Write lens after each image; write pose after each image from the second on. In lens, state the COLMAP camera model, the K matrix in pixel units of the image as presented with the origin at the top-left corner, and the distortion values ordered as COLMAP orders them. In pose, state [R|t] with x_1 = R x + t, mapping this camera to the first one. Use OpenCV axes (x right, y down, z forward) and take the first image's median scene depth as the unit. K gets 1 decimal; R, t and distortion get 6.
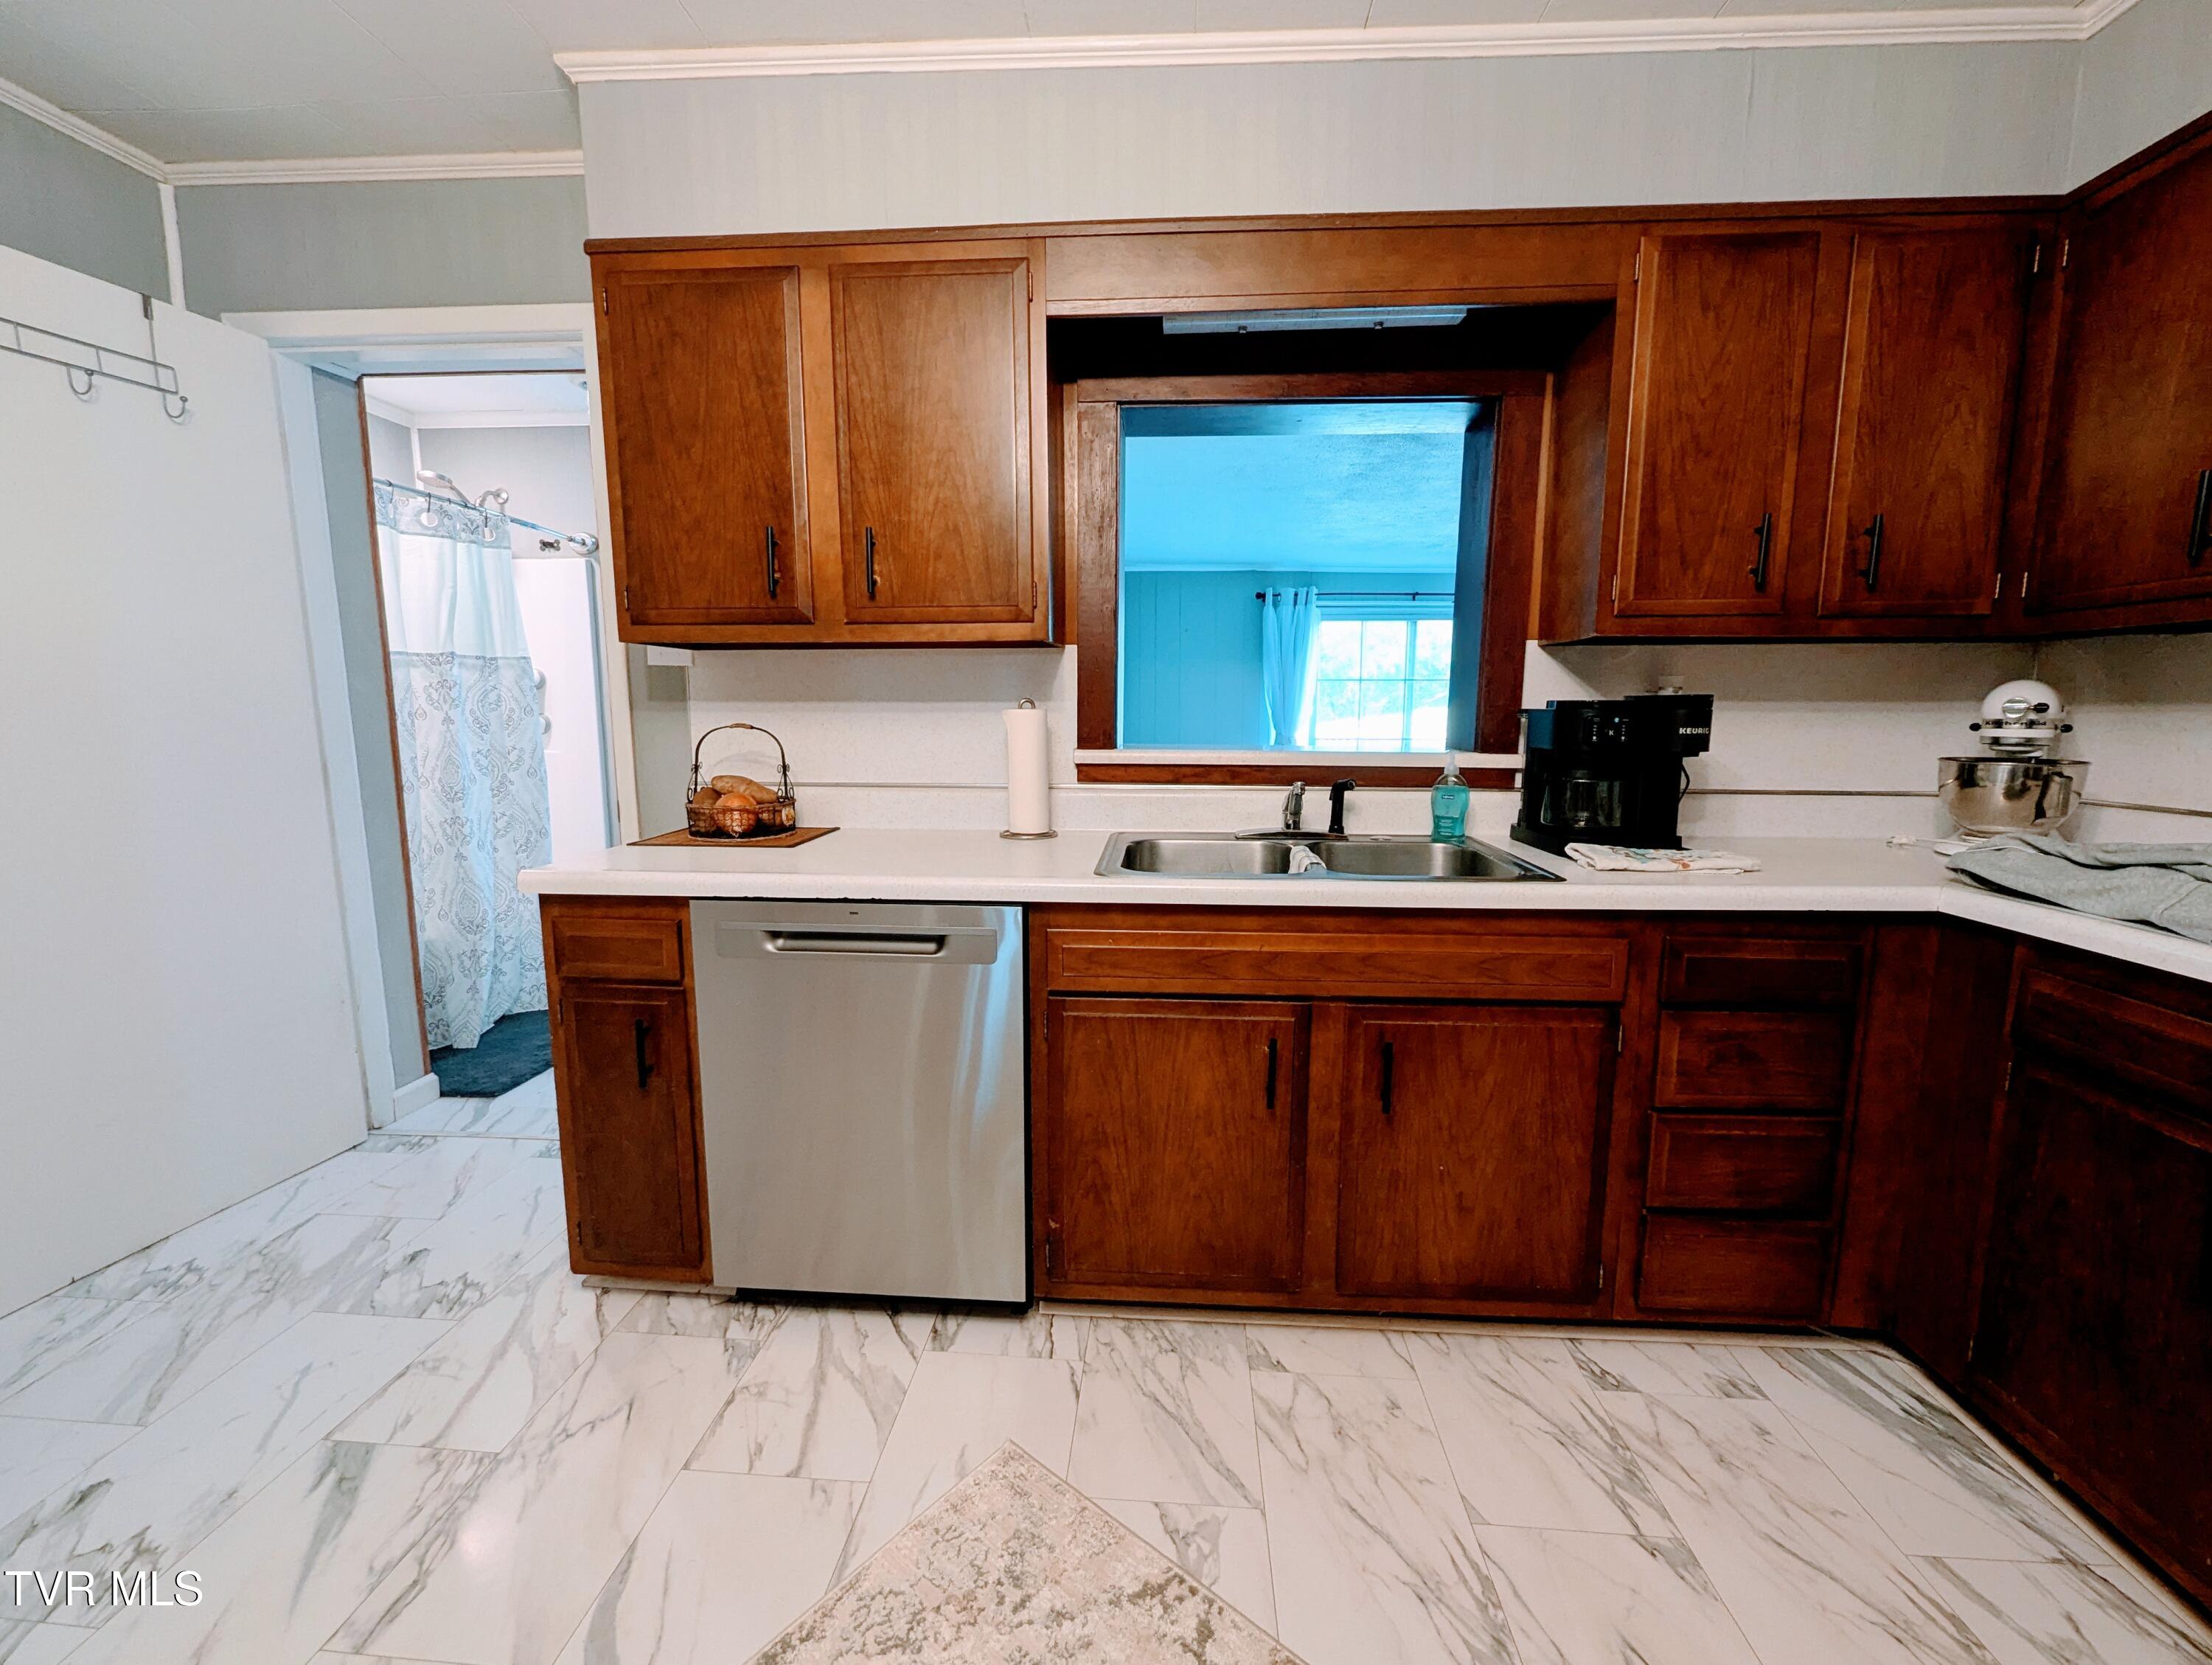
lens RADIAL K [[926.0, 0, 1105.1], [0, 926.0, 833.9], [0, 0, 1]] dist [-0.000427, 0.000106]
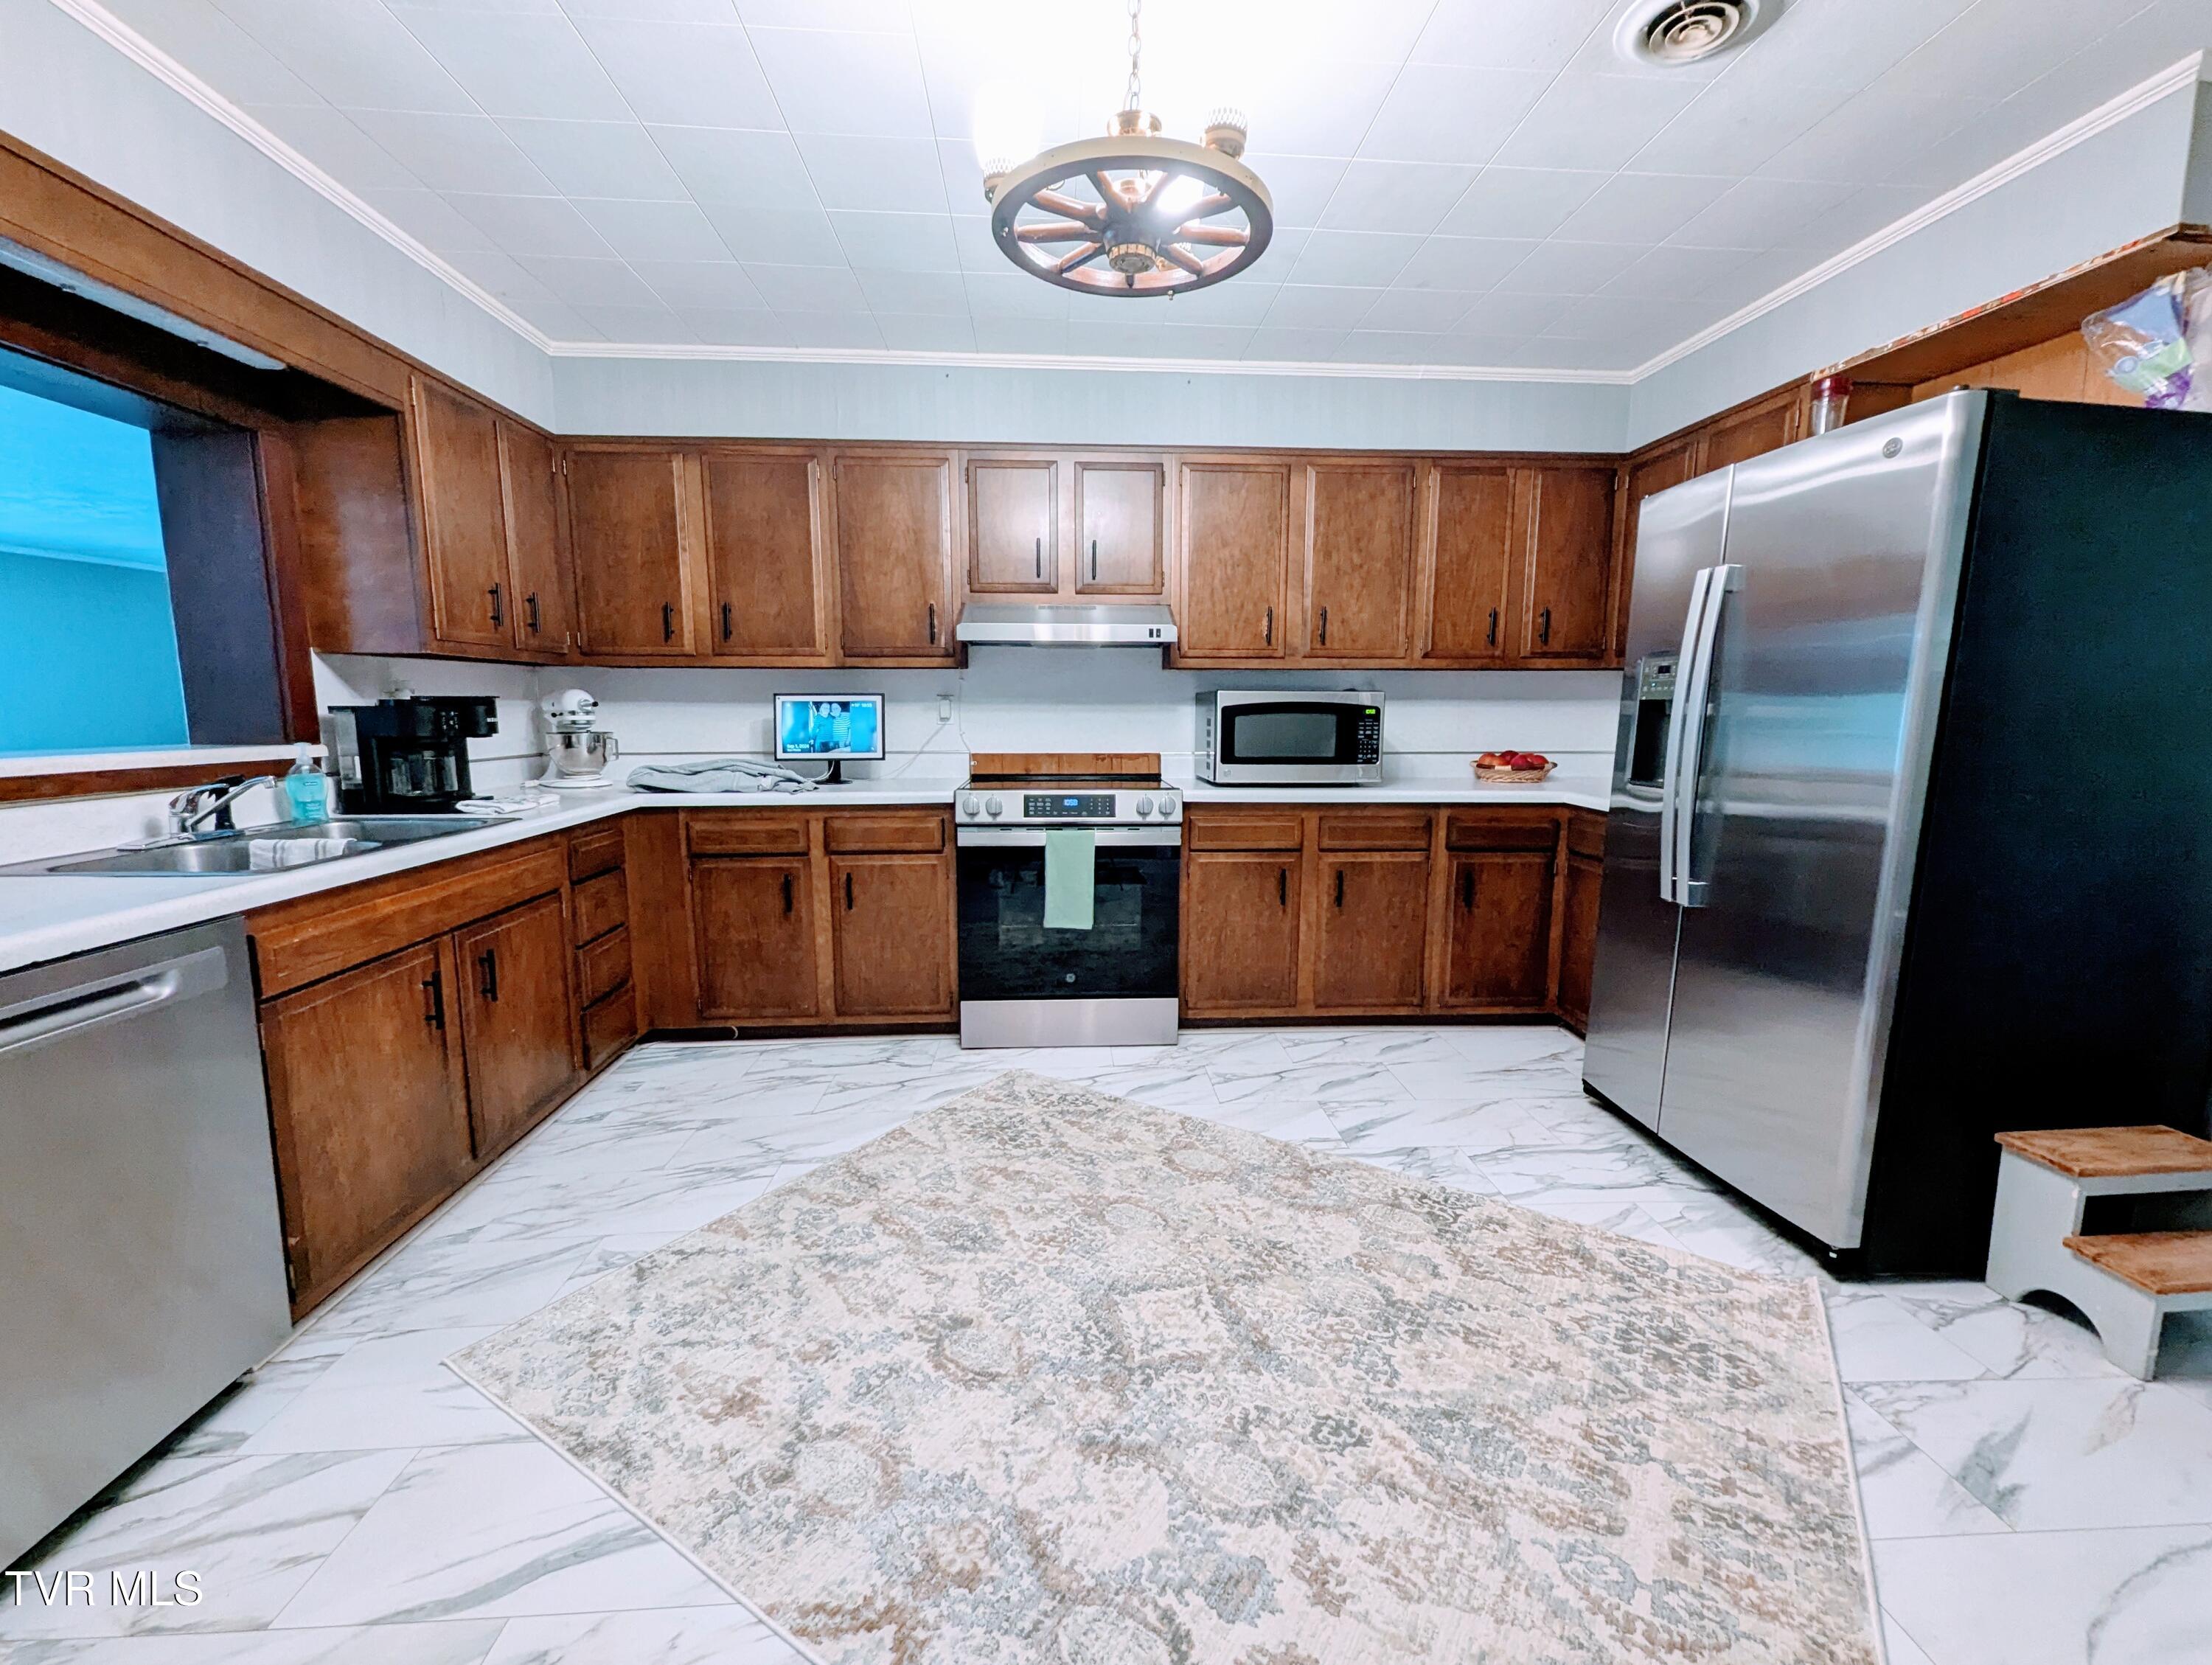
lens RADIAL K [[926.0, 0, 1100.8], [0, 926.0, 839.3], [0, 0, 1]] dist [-0.000427, 0.000106]
pose [[-0.118130, -0.146086, 0.982193, -1.049050], [0.139972, 0.976794, 0.162118, -0.026526], [-0.983083, 0.156631, -0.094941, 0.197527]]
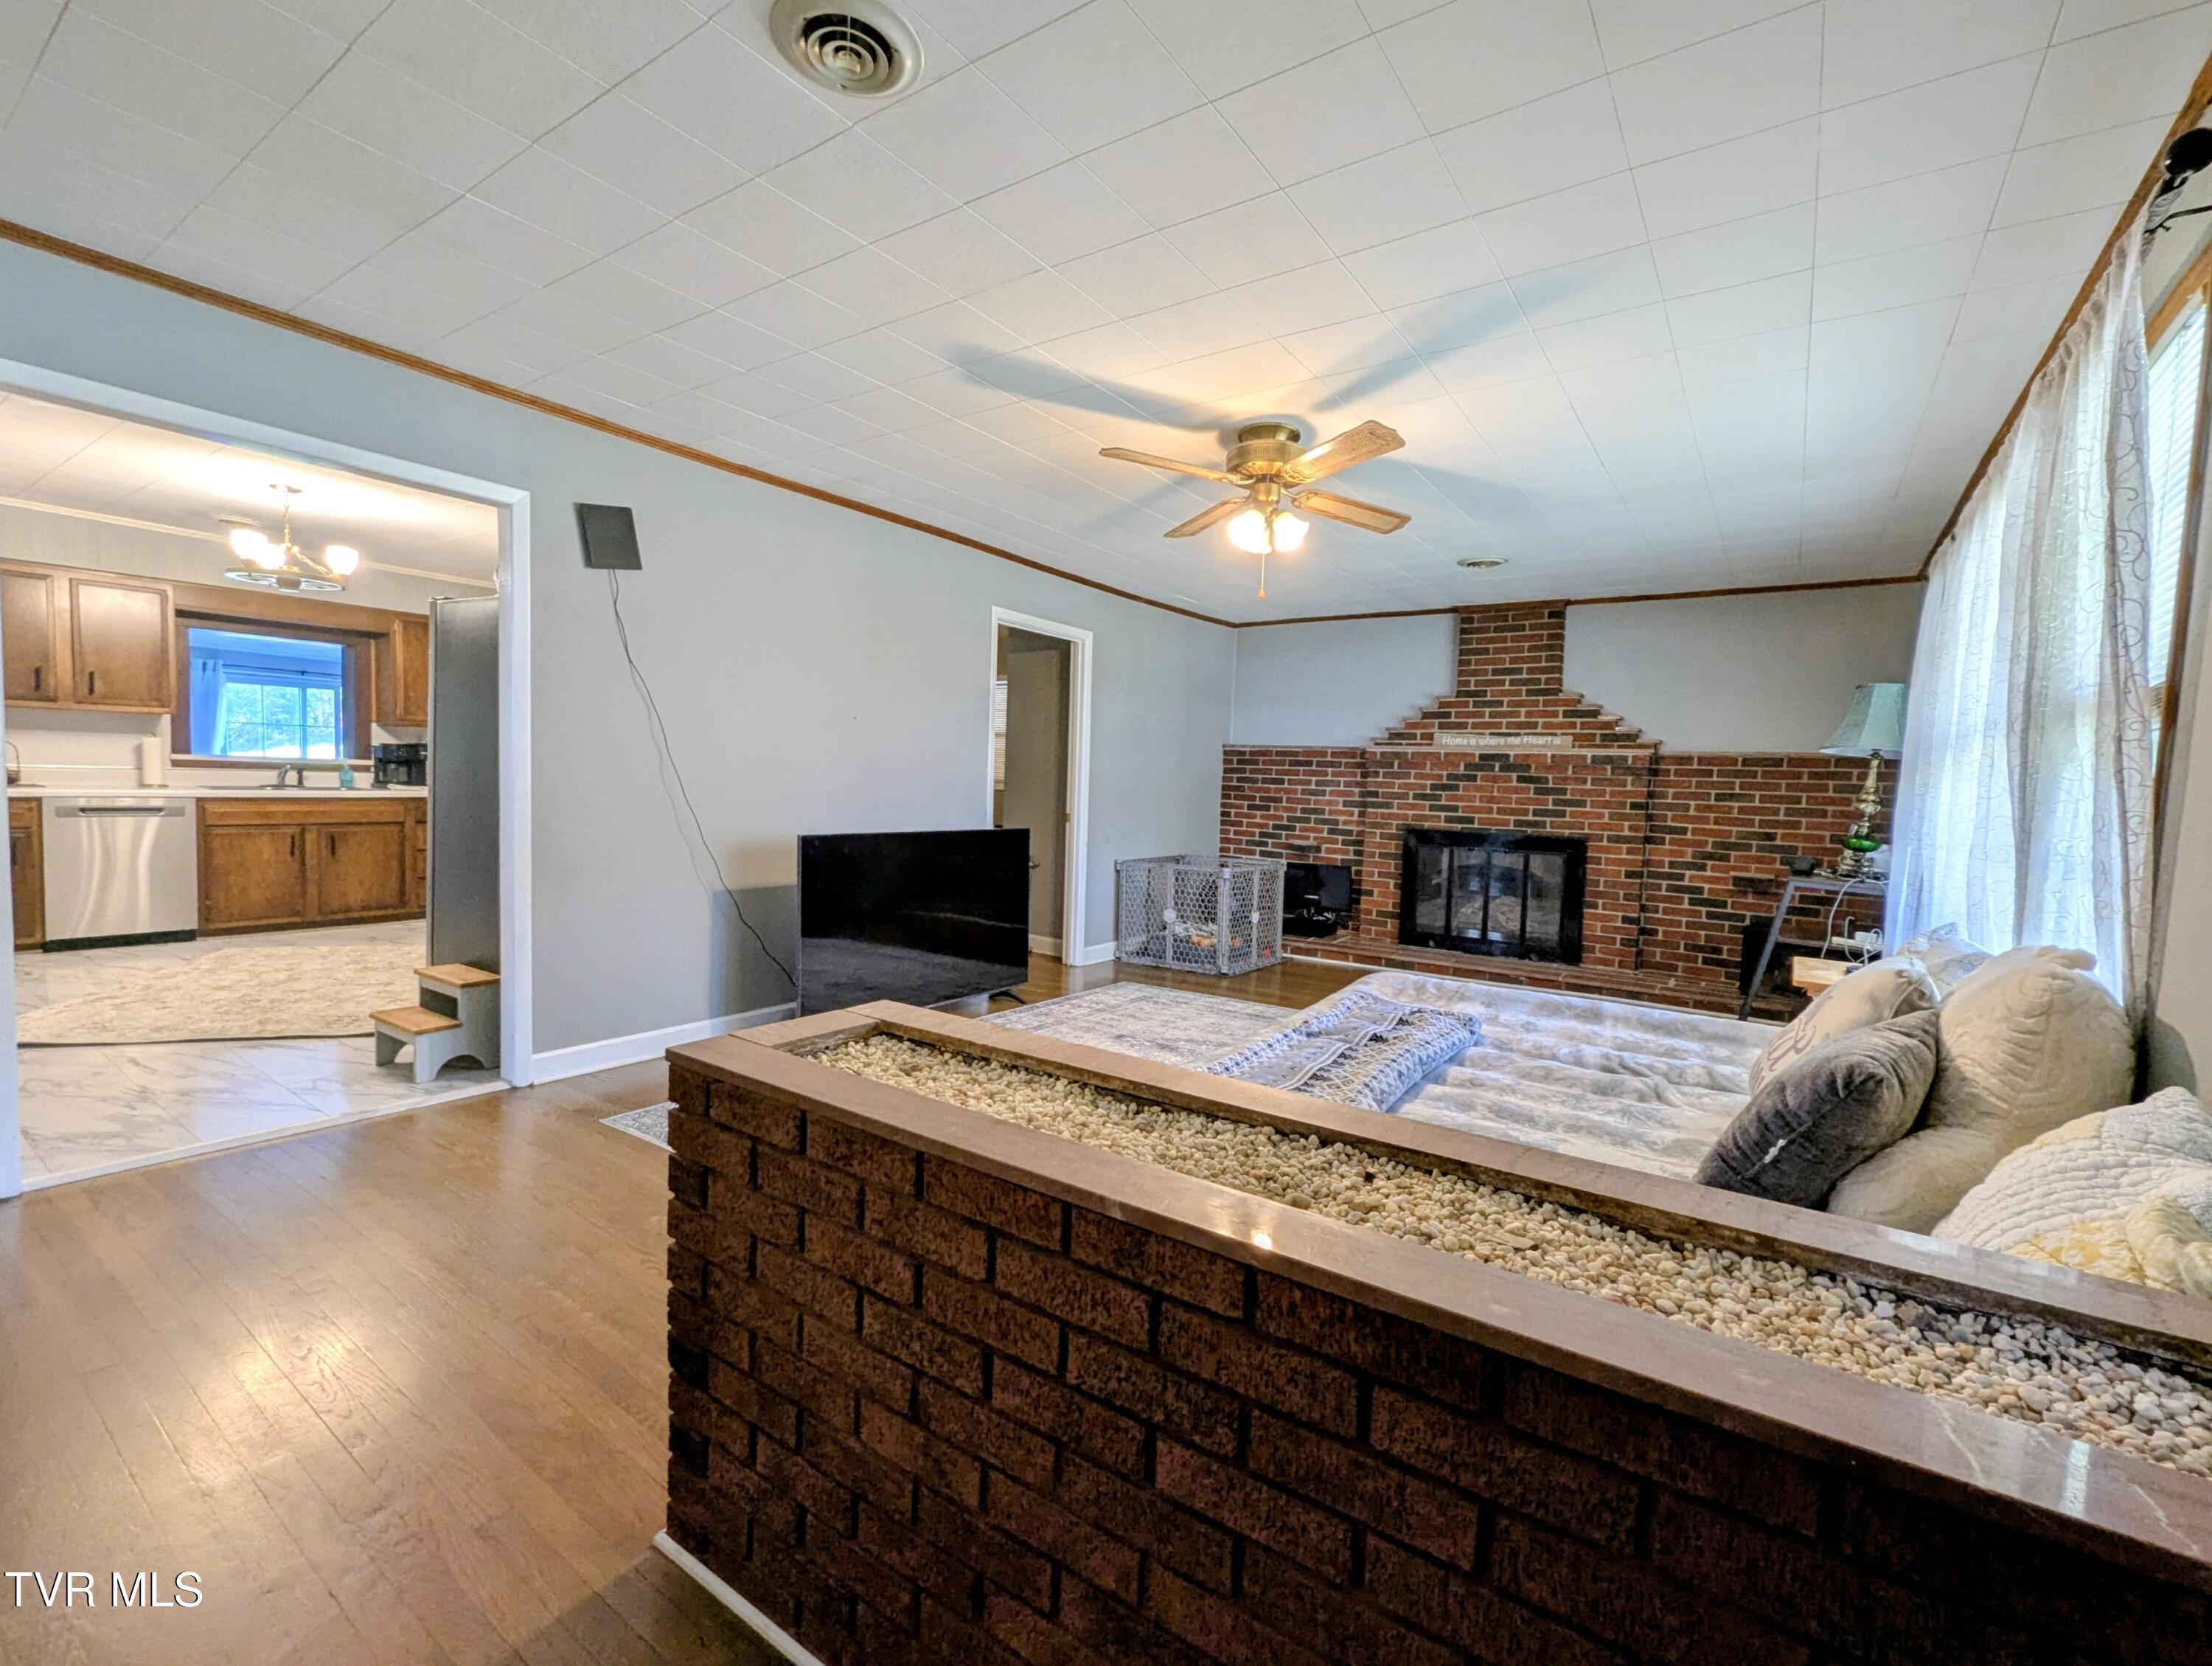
lens RADIAL K [[981.5, 0, 1108.6], [0, 981.5, 853.6], [0, 0, 1]] dist [0.002730, 0.000233]
pose [[0.519007, -0.046611, 0.853498, -1.314058], [0.080671, 0.996726, 0.005378, 0.488470], [-0.850955, 0.066061, 0.521068, -3.350790]]
